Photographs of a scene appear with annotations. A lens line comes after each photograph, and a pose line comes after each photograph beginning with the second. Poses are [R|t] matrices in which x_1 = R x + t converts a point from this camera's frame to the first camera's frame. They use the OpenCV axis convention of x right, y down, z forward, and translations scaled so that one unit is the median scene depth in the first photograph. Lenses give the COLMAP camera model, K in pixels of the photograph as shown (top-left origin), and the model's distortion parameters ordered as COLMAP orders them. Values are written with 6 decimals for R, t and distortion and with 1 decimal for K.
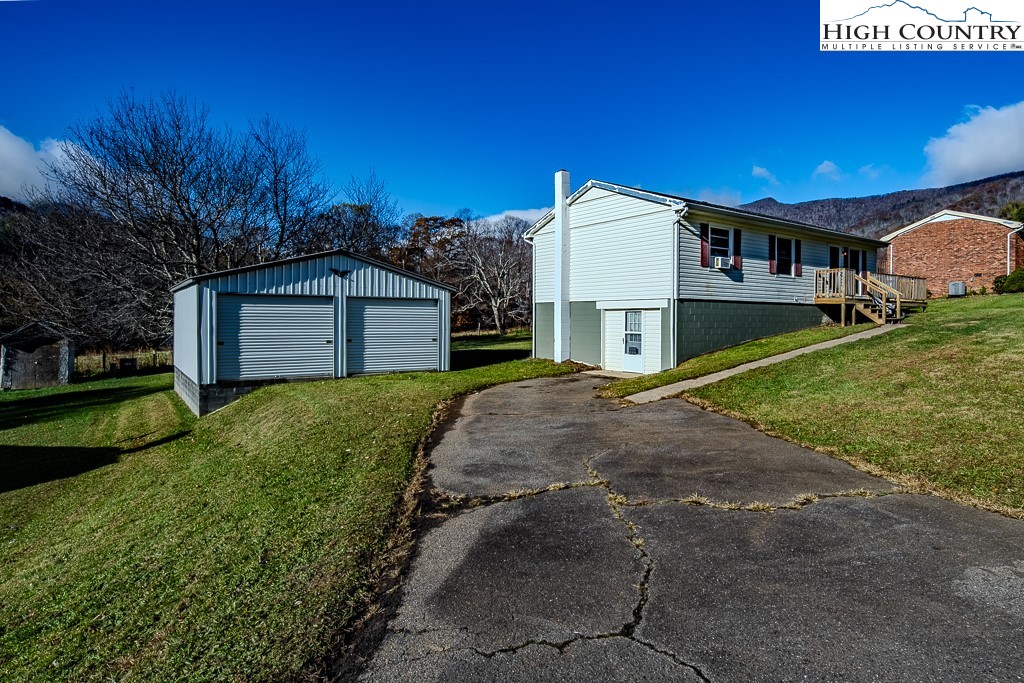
lens RADIAL K [[585.8, 0, 582.6], [0, 585.8, 322.9], [0, 0, 1]] dist [0.000993, -0.001177]
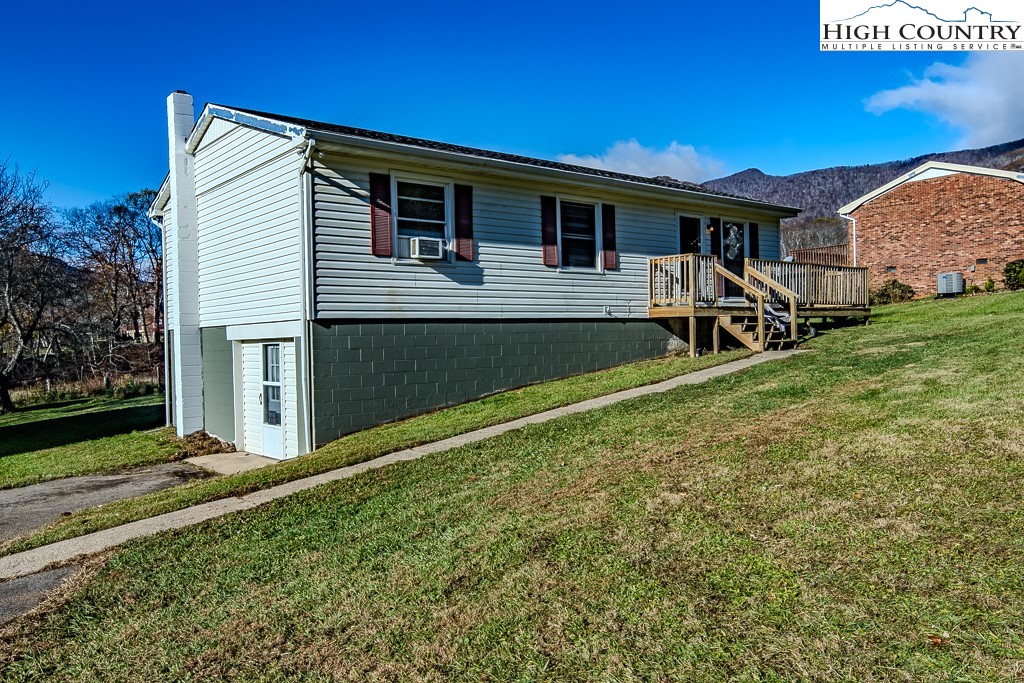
lens RADIAL K [[780.9, 0, 515.2], [0, 780.9, 343.7], [0, 0, 1]] dist [0.005011, 0.002552]
pose [[0.999557, -0.029383, 0.004798, 0.282132], [0.029379, 0.999568, 0.001035, -0.013011], [-0.004827, -0.000894, 0.999988, 0.262429]]
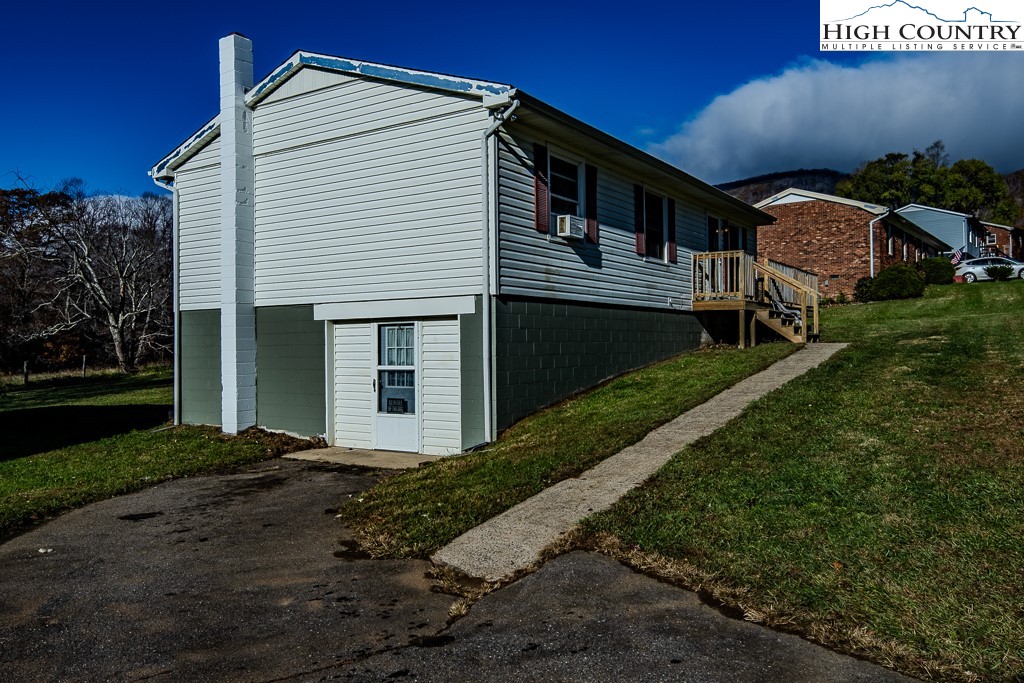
lens RADIAL K [[780.9, 0, 516.8], [0, 780.9, 334.2], [0, 0, 1]] dist [0.005011, 0.002552]
pose [[0.952150, -0.011393, 0.305418, -0.013742], [0.017839, 0.999673, -0.018322, 0.002344], [-0.305109, 0.022893, 0.952042, 0.330544]]
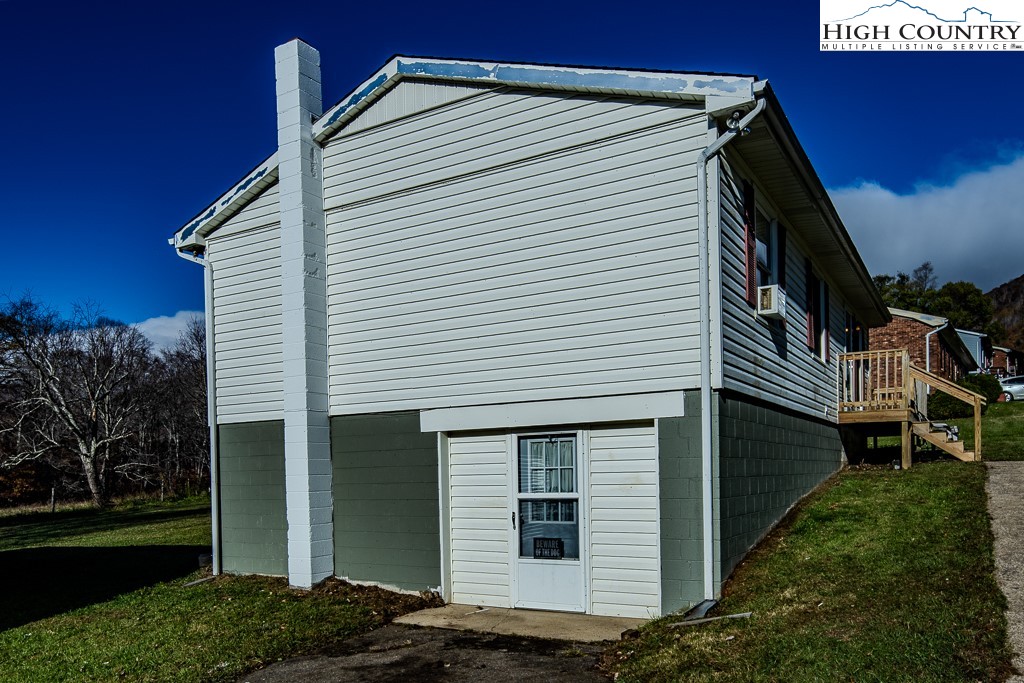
lens RADIAL K [[780.9, 0, 521.3], [0, 780.9, 486.3], [0, 0, 1]] dist [0.005011, 0.002552]
pose [[0.935155, -0.029860, 0.352978, -0.084715], [0.027533, 0.999553, 0.011611, 0.004772], [-0.353167, -0.001139, 0.935560, 0.527004]]
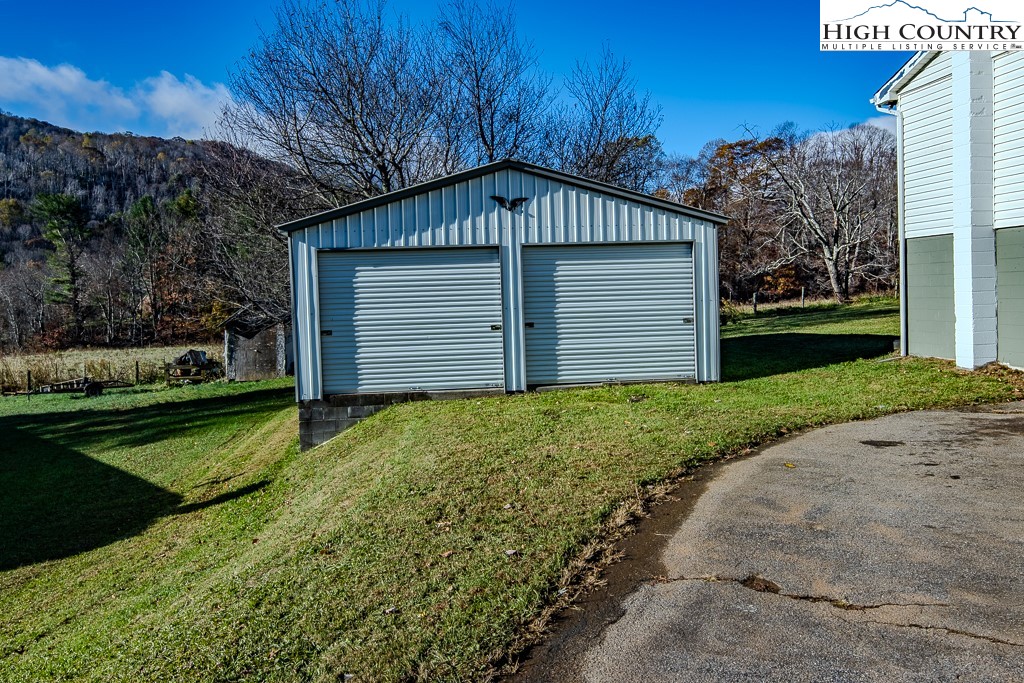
lens RADIAL K [[780.9, 0, 507.0], [0, 780.9, 312.6], [0, 0, 1]] dist [0.005011, 0.002552]
pose [[0.852086, -0.017135, -0.523121, -0.028149], [0.031869, 0.999308, 0.019177, 0.003311], [0.522430, -0.033012, 0.852043, 0.329410]]
